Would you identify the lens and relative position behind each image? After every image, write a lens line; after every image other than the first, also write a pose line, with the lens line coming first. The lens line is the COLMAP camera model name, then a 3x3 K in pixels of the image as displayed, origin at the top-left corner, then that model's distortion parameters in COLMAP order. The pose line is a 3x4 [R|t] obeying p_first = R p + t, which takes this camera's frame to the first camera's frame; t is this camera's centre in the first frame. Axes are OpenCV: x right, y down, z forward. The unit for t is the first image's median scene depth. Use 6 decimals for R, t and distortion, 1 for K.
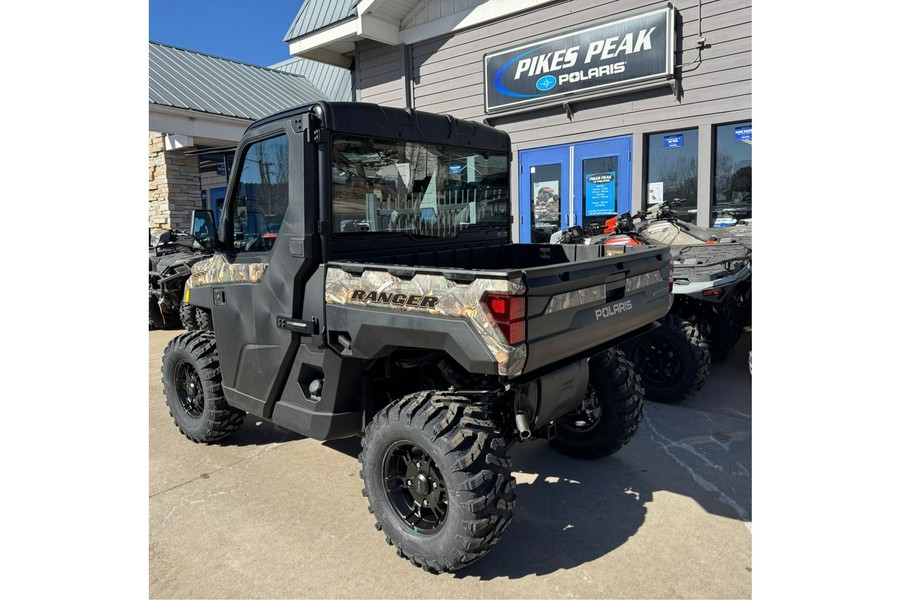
lens RADIAL K [[500.2, 0, 476.6], [0, 500.2, 318.6], [0, 0, 1]] dist [0.061224, 0.000109]
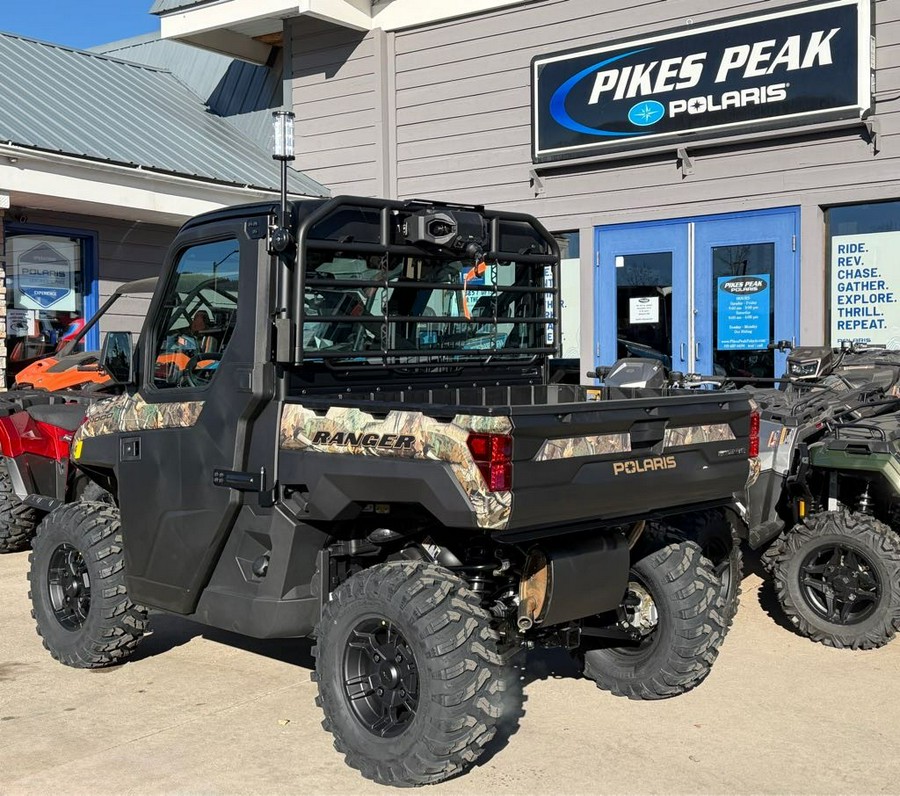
lens RADIAL K [[1198.2, 0, 449.7], [0, 1198.2, 444.5], [0, 0, 1]] dist [0.128803, -0.067124]
pose [[0.997004, 0.034236, -0.069364, 0.032114], [-0.042500, 0.991695, -0.121391, 0.055059], [0.064632, 0.123975, 0.990178, -0.266178]]
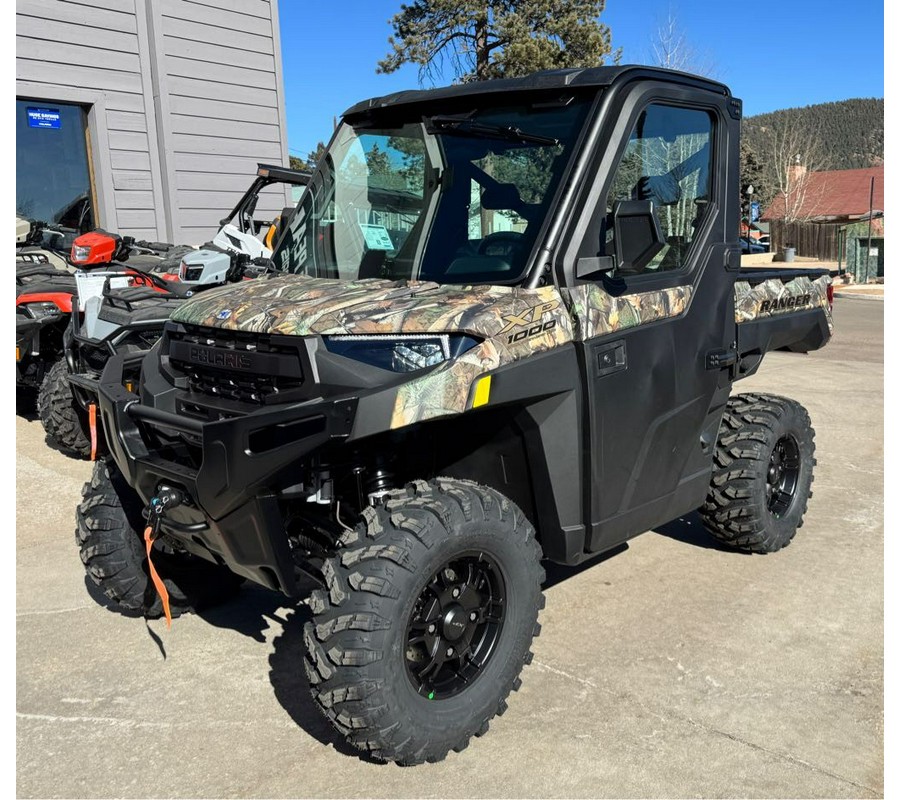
lens RADIAL K [[889.5, 0, 509.1], [0, 889.5, 398.7], [0, 0, 1]] dist [0.094252, -0.087426]
pose [[0.004941, -0.138008, 0.990419, -0.551531], [0.200598, 0.970435, 0.134223, -0.057165], [-0.979661, 0.198013, 0.032479, 0.409734]]
